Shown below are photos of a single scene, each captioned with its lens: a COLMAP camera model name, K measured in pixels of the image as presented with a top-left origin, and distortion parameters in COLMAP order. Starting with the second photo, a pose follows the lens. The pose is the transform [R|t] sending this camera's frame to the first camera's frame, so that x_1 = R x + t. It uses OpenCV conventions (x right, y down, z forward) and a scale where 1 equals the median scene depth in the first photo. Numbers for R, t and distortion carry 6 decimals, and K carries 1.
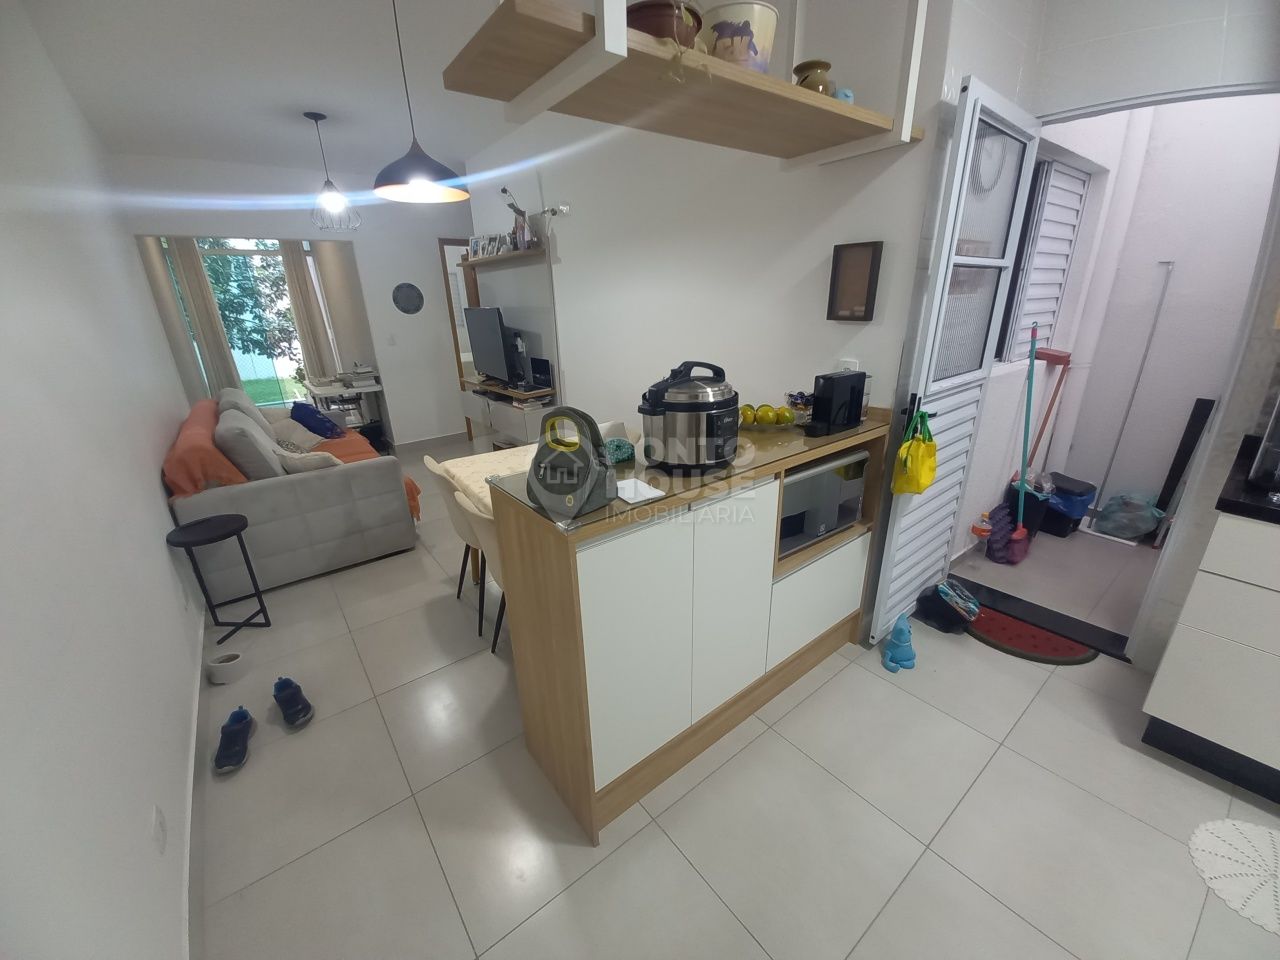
lens RADIAL K [[502.7, 0, 641.7], [0, 502.7, 488.4], [0, 0, 1]] dist [0.003707, -0.004879]
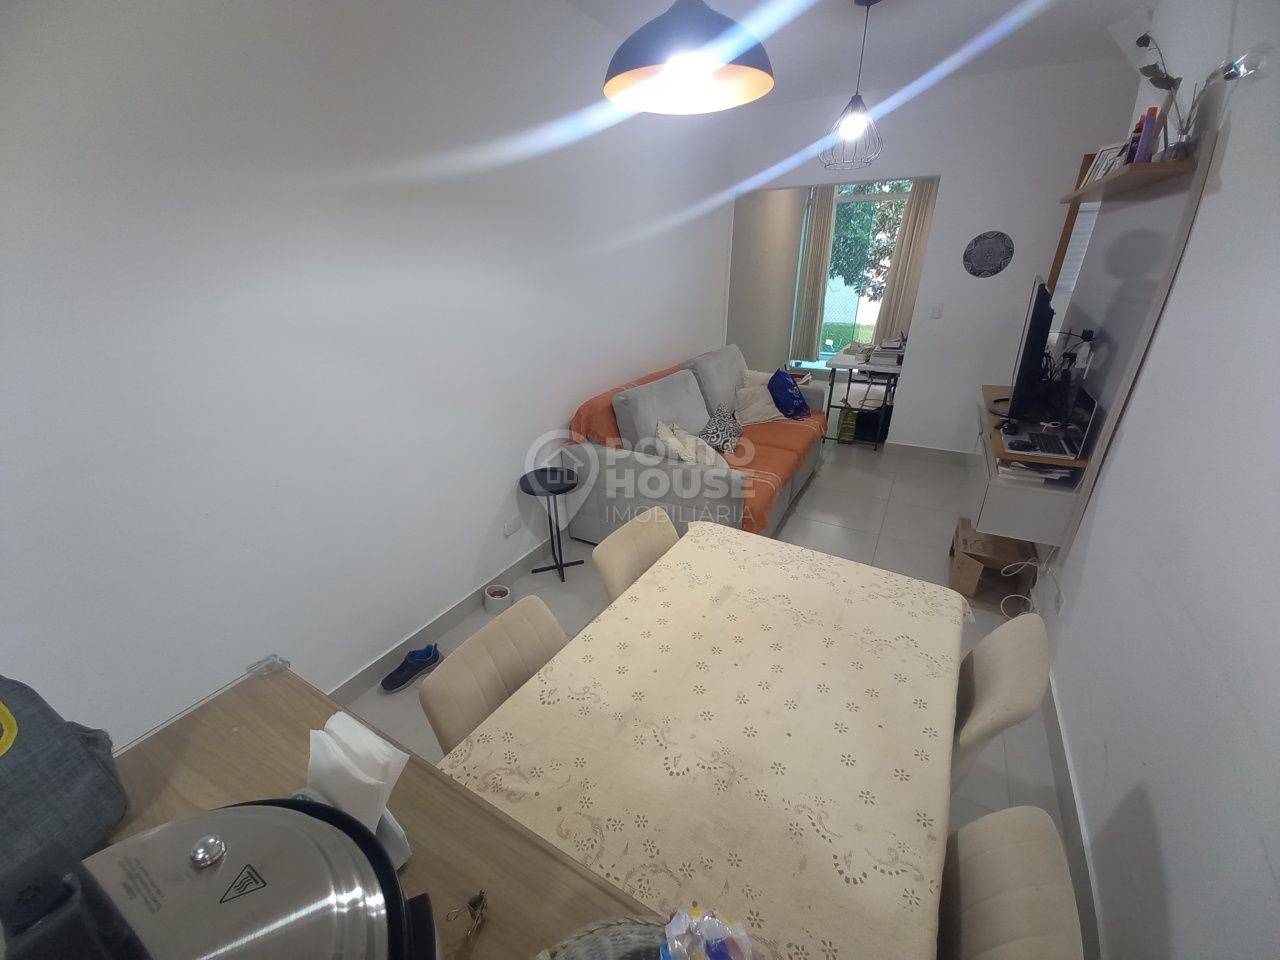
lens RADIAL K [[502.7, 0, 643.8], [0, 502.7, 487.8], [0, 0, 1]] dist [0.003707, -0.004879]
pose [[0.374638, 0.412154, -0.830527, 0.178244], [-0.322786, 0.897706, 0.299888, -0.375554], [0.869170, 0.155733, 0.469352, 0.814960]]
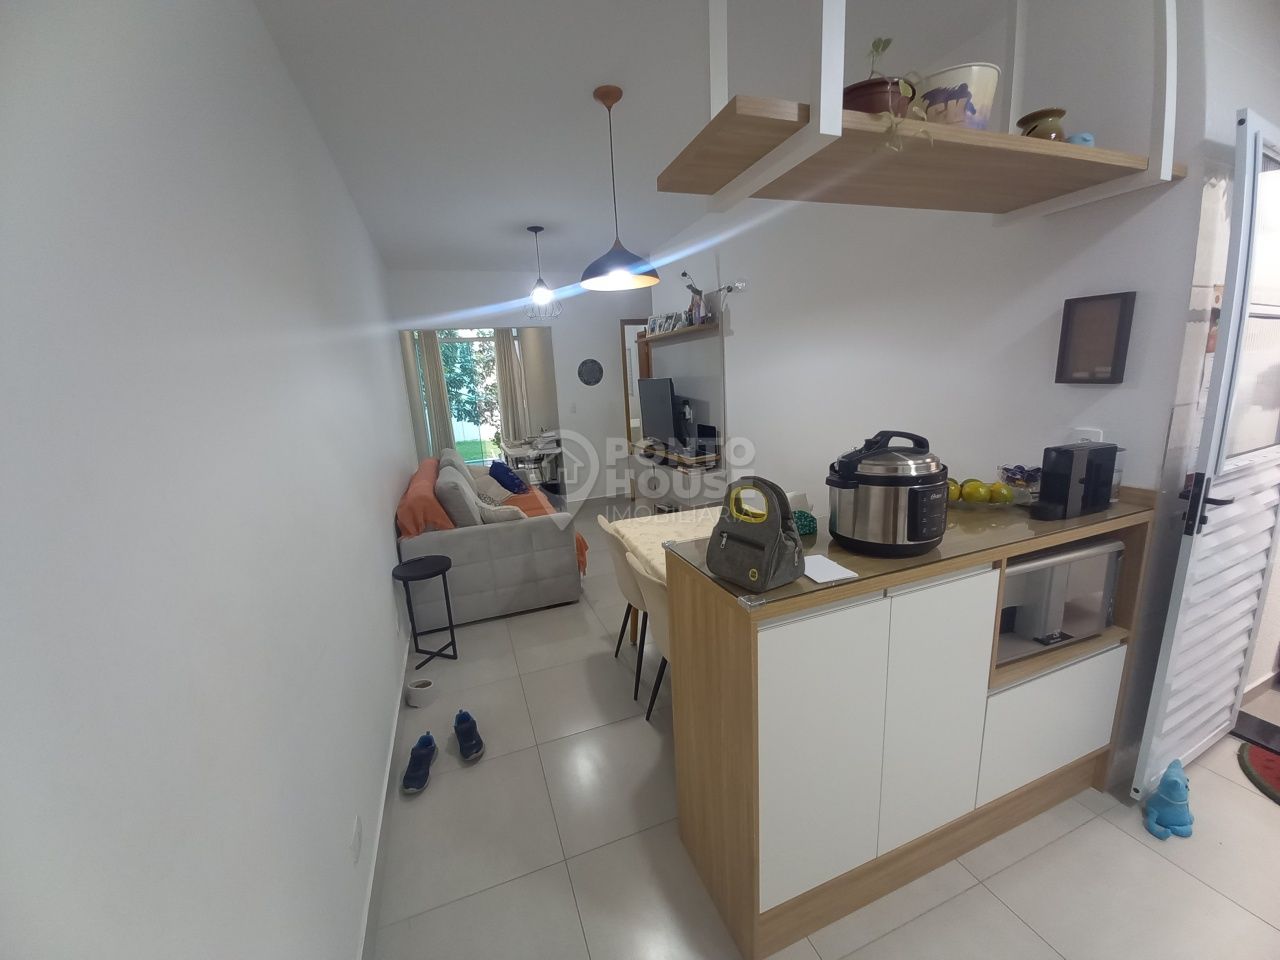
lens RADIAL K [[502.7, 0, 640.0], [0, 502.7, 487.7], [0, 0, 1]] dist [0.003707, -0.004879]
pose [[0.953864, 0.039459, -0.297635, -0.042797], [-0.076923, 0.990356, -0.115226, -0.007660], [0.290218, 0.132805, 0.947700, 0.012010]]
